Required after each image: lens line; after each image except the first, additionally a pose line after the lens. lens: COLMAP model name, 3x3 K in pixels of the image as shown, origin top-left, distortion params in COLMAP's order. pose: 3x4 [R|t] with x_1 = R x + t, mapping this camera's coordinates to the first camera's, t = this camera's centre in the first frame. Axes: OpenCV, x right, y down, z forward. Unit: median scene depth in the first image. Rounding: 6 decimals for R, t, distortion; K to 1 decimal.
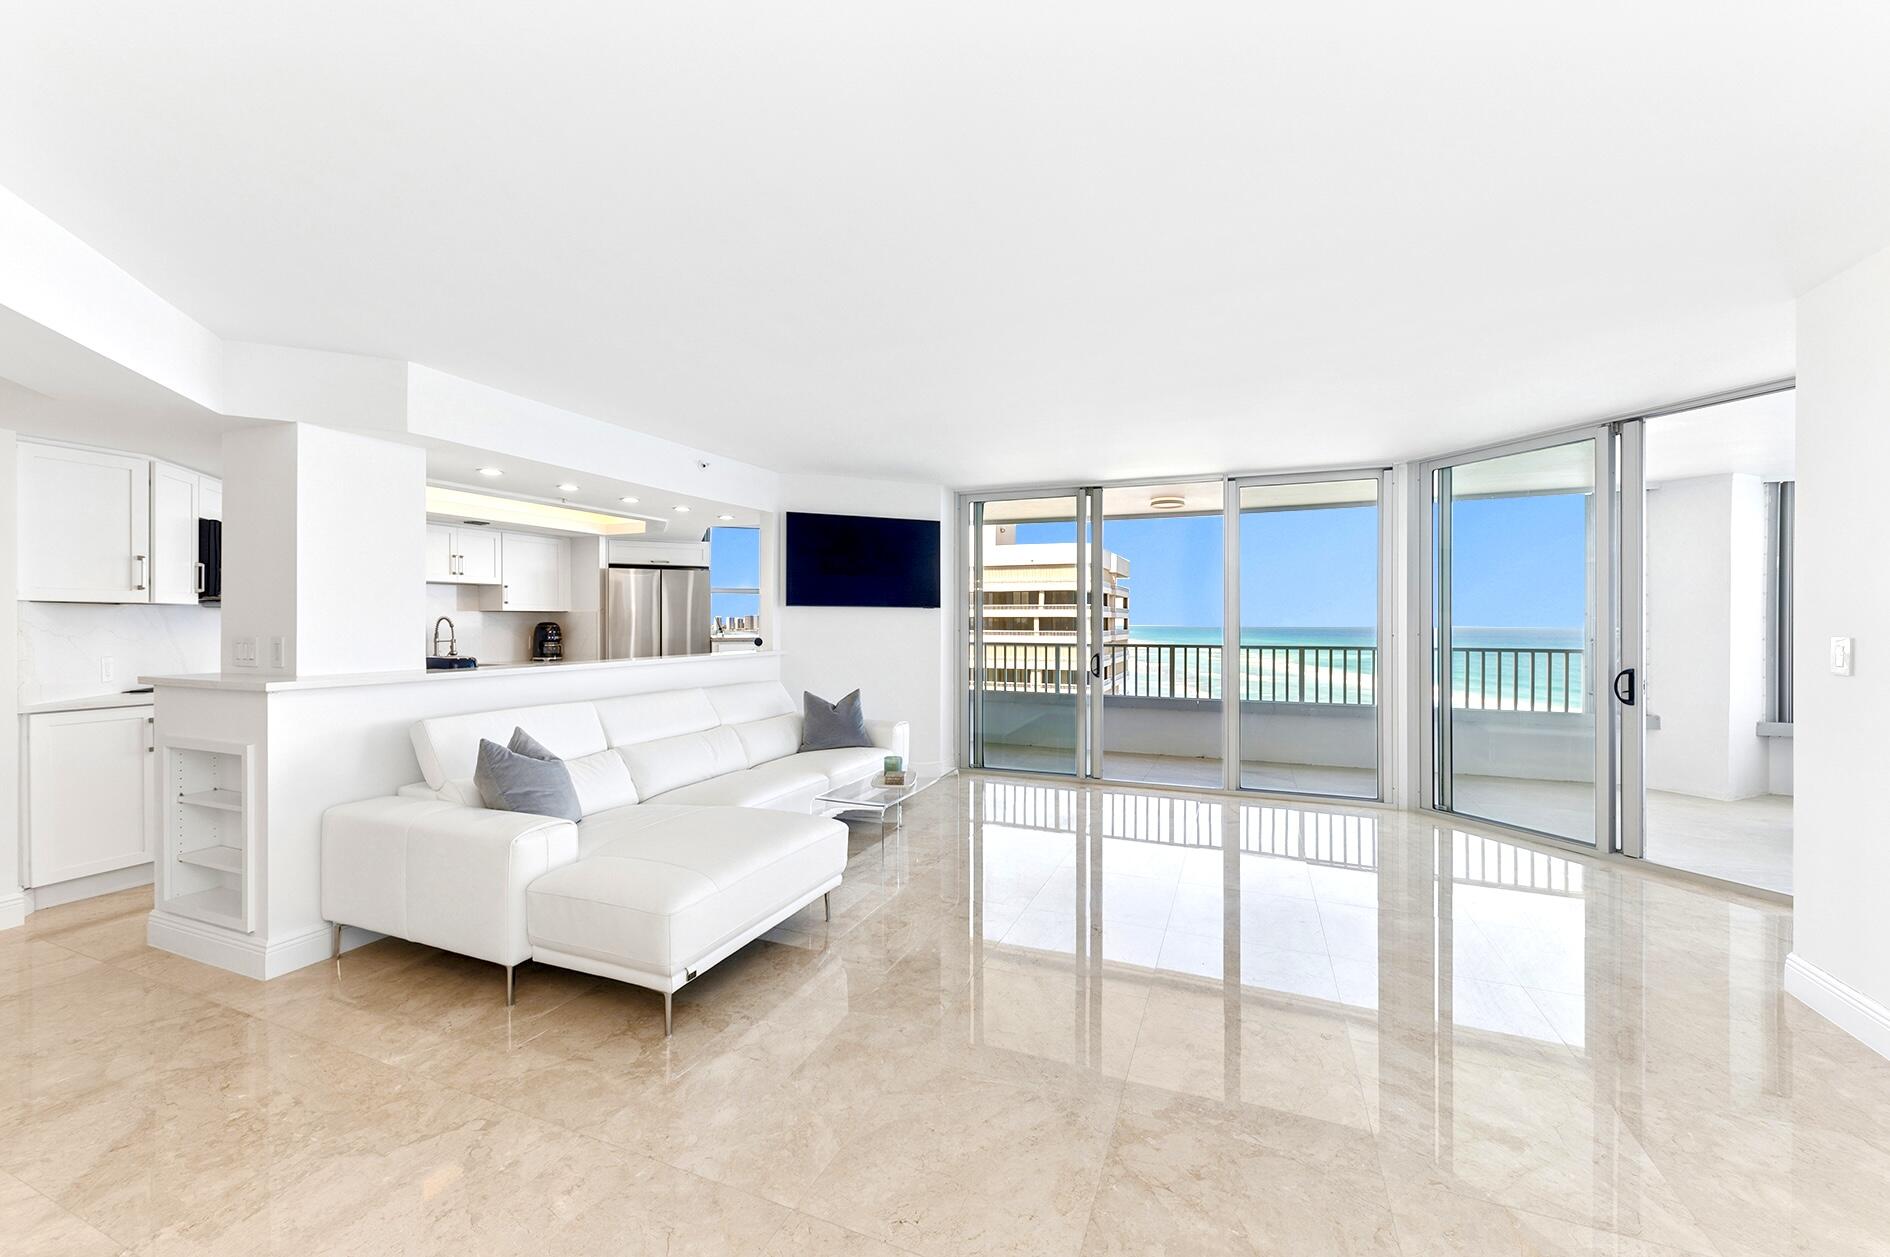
lens RADIAL K [[729.0, 0, 951.0], [0, 729.0, 616.2], [0, 0, 1]] dist [0.000904, 0.000121]
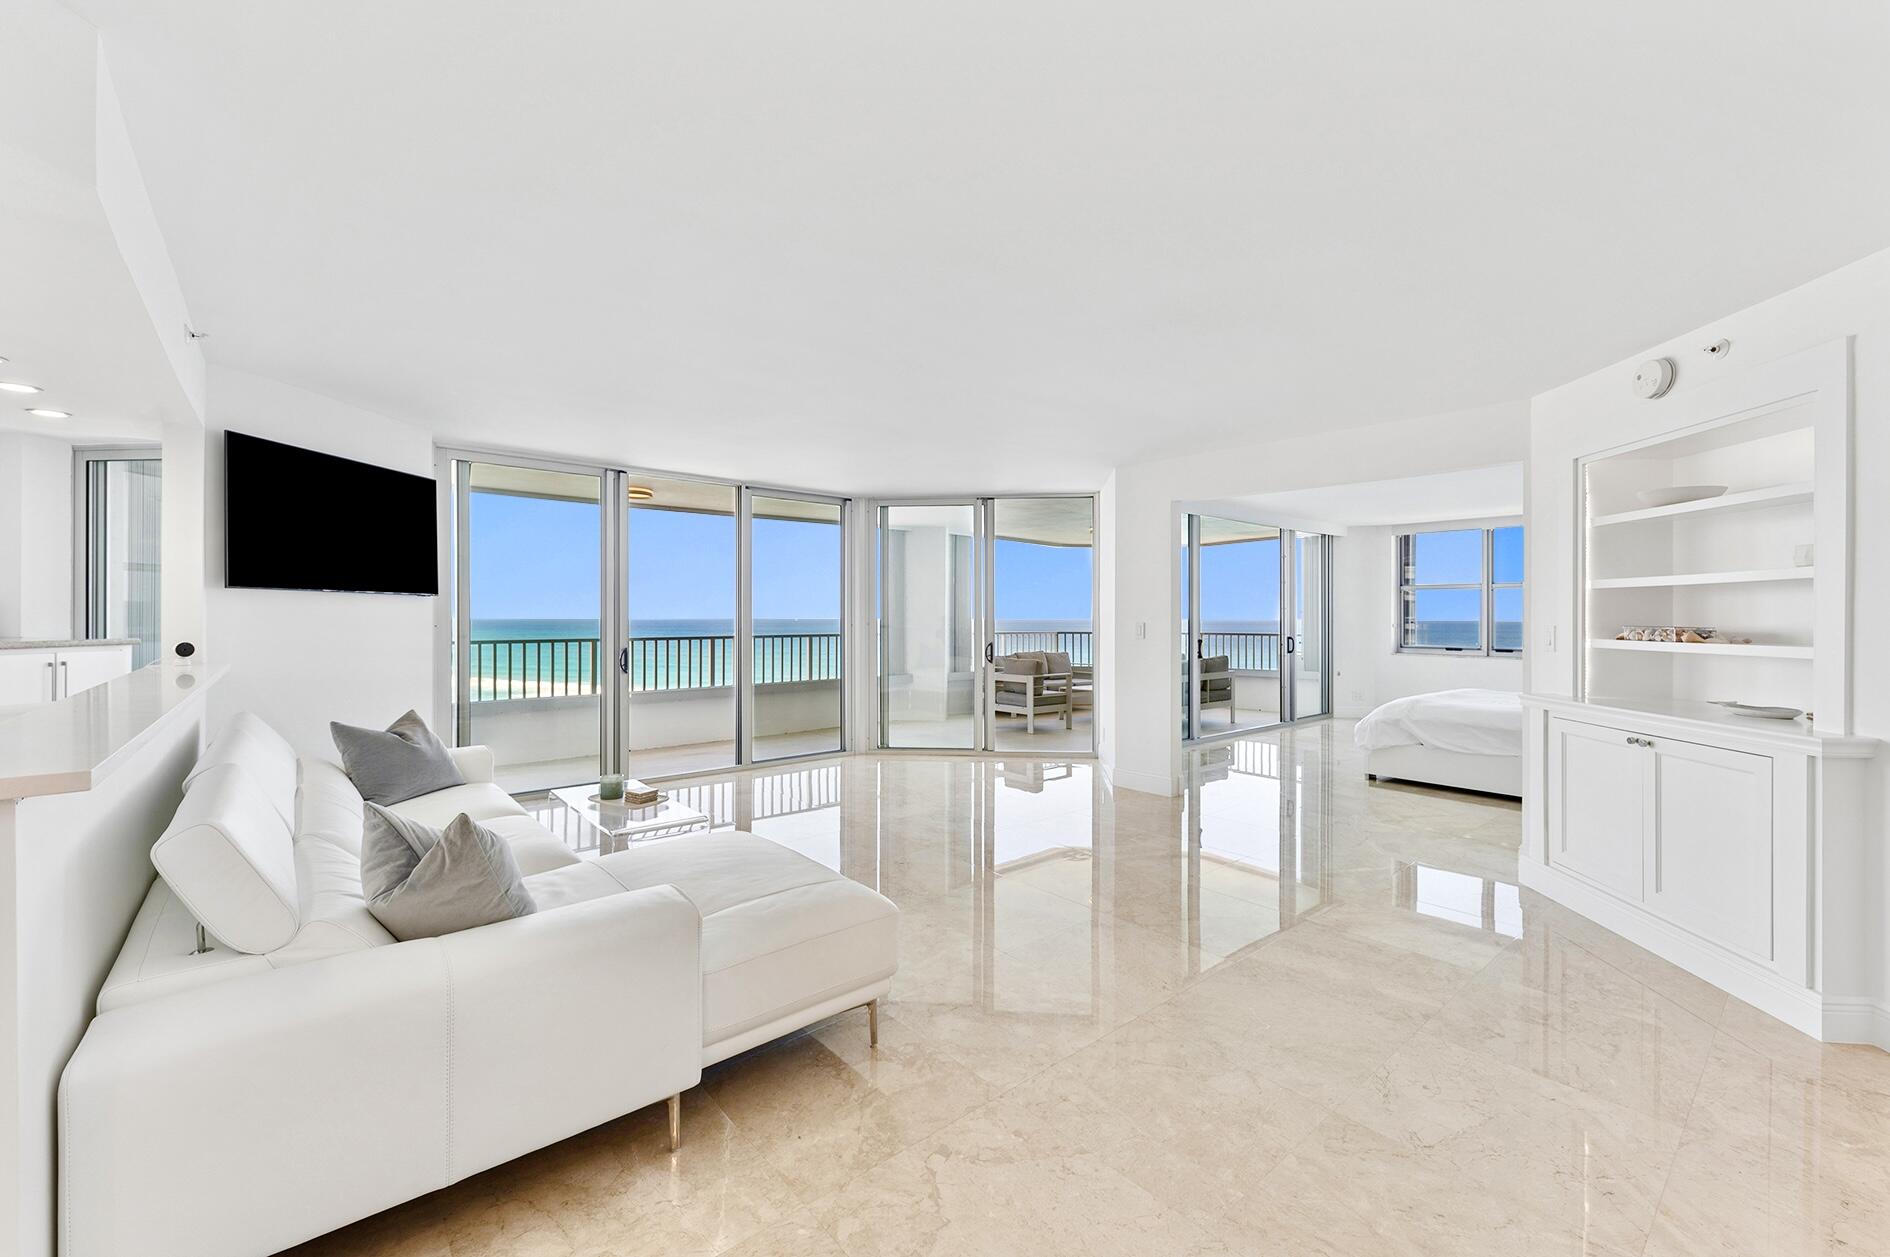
lens RADIAL K [[767.1, 0, 941.2], [0, 767.1, 618.6], [0, 0, 1]] dist [0.001843, -0.000002]
pose [[0.461428, -0.003651, 0.887170, -0.570932], [-0.009460, 0.999914, 0.009036, -0.000349], [-0.887127, -0.012562, 0.461354, 0.209027]]
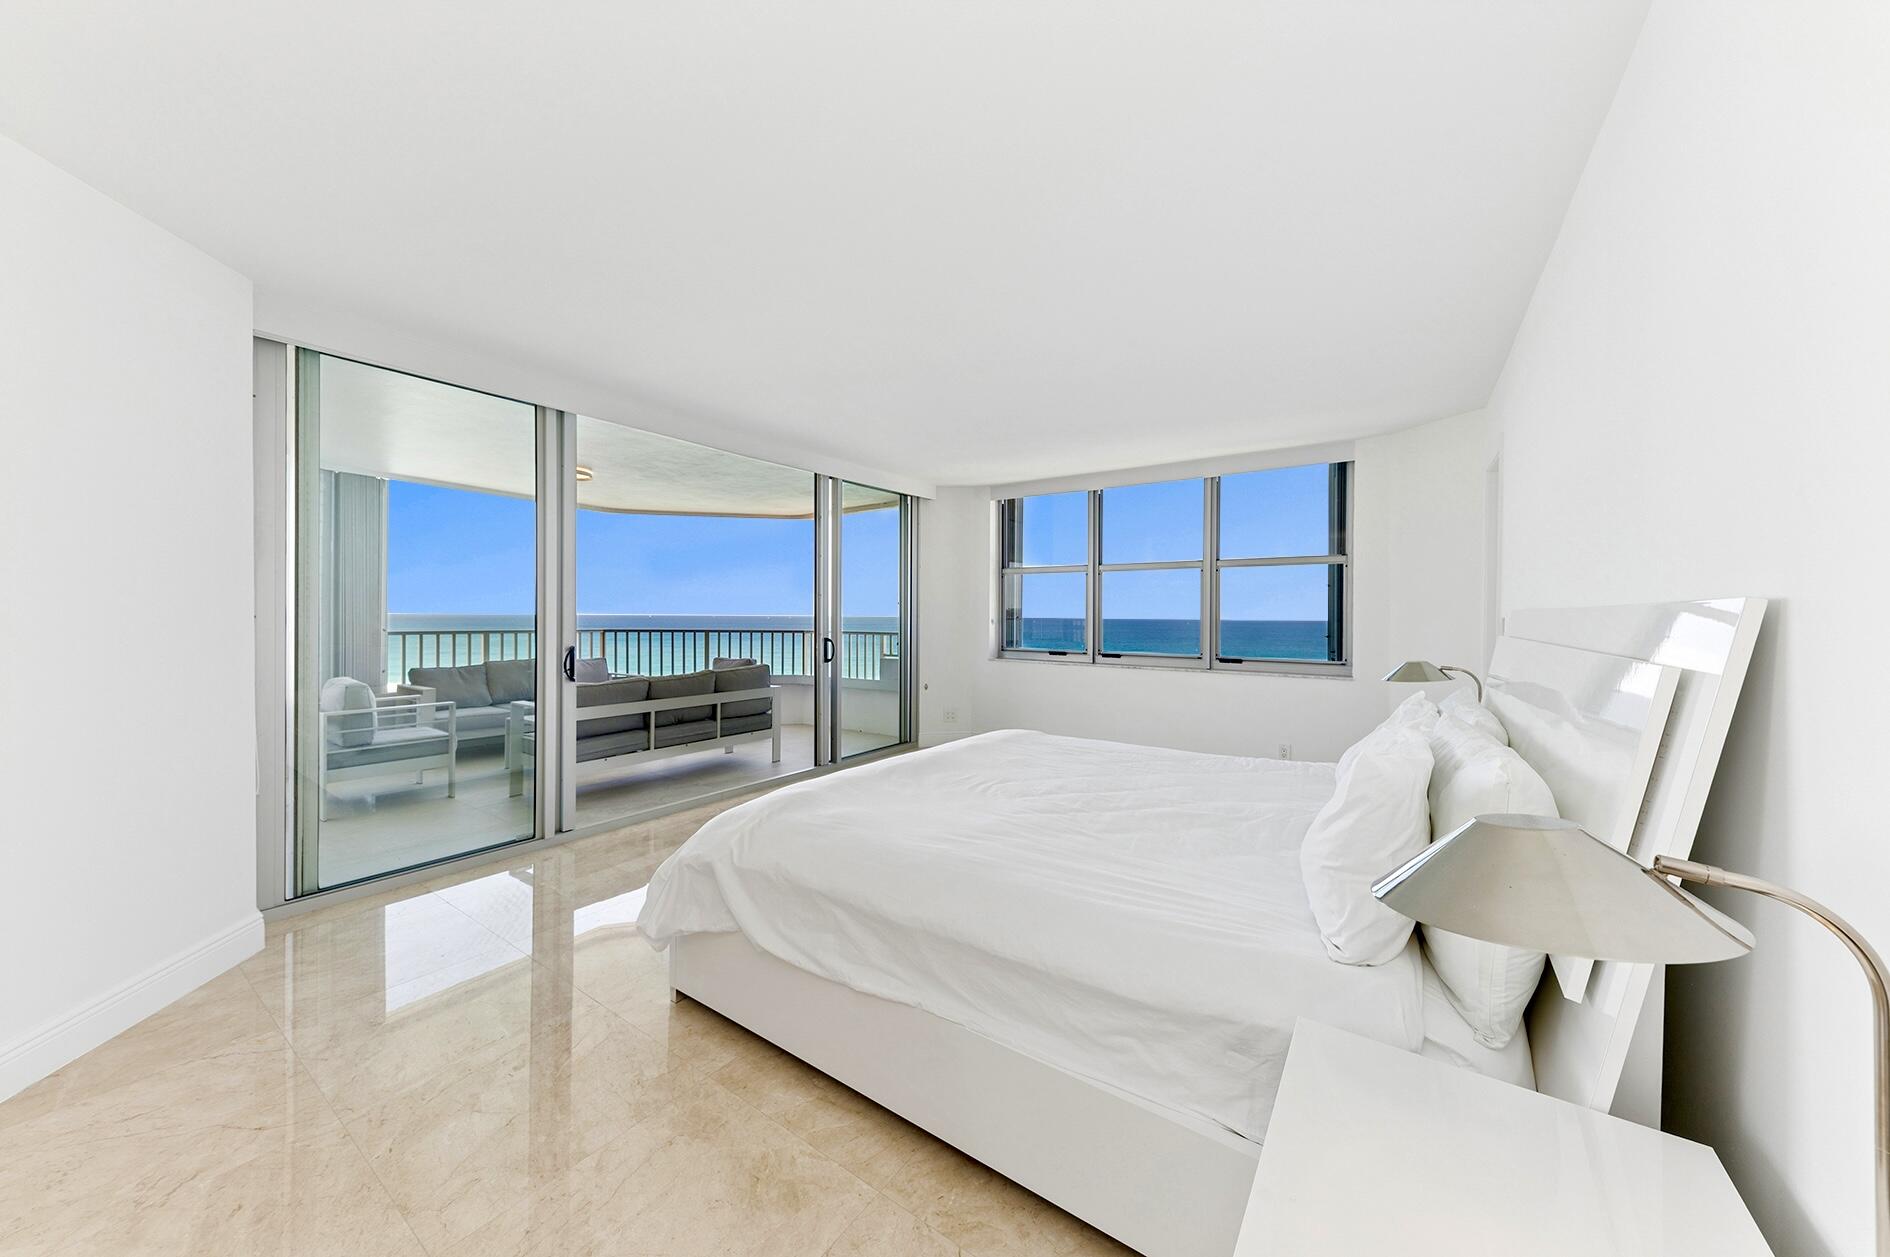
lens RADIAL K [[647.2, 0, 948.6], [0, 647.2, 617.5], [0, 0, 1]] dist [0.000201, -0.000007]
pose [[0.218964, -0.004950, 0.975720, 0.453398], [-0.016113, 0.999832, 0.008688, 0.008230], [-0.975600, -0.017625, 0.218847, -0.089035]]
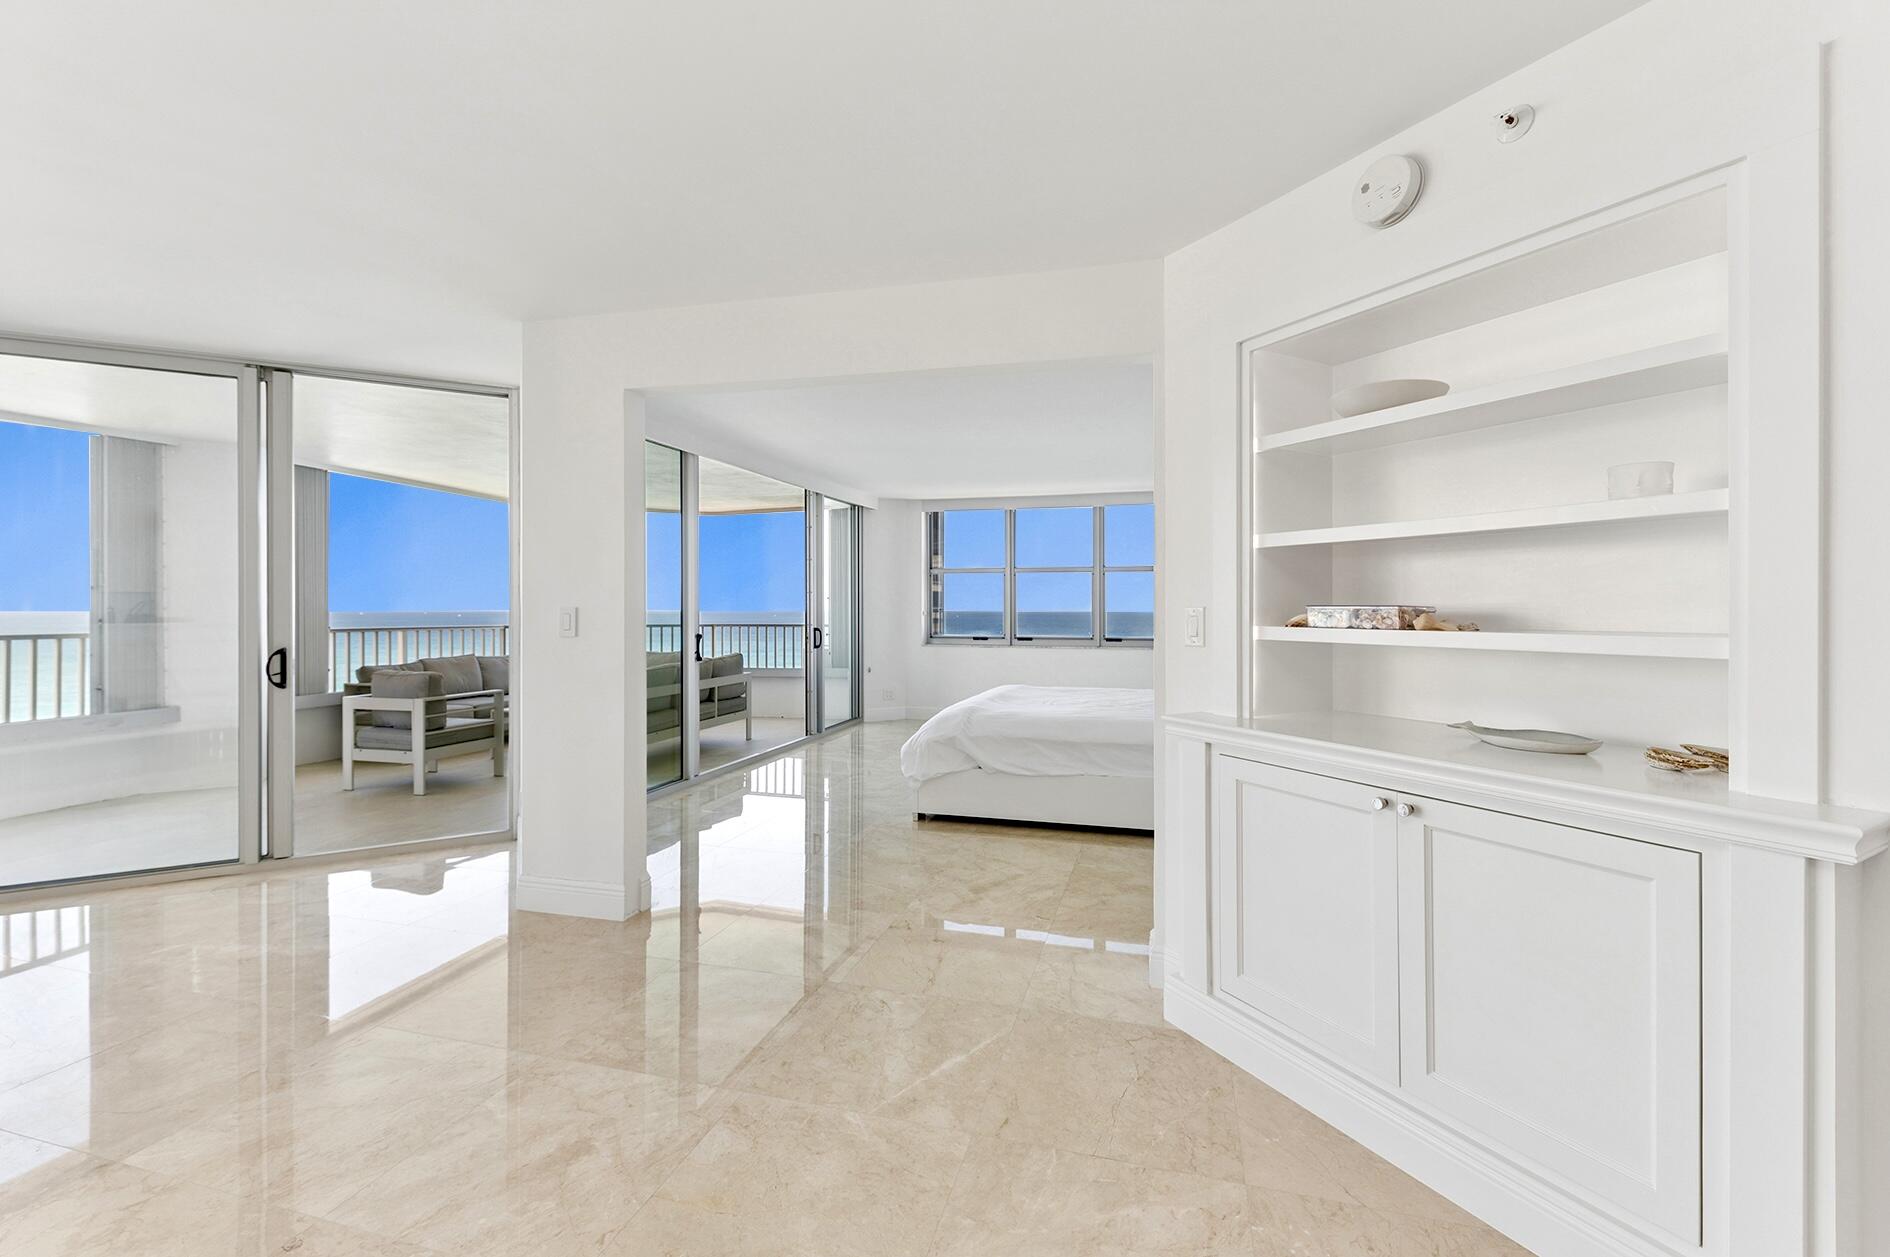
lens RADIAL K [[790.6, 0, 953.5], [0, 790.6, 607.3], [0, 0, 1]] dist [0.001690, 0.000043]
pose [[-0.122424, -0.001094, 0.992477, -0.103839], [-0.011631, 0.999932, -0.000332, 0.010236], [-0.992410, -0.011584, -0.122428, 0.240326]]
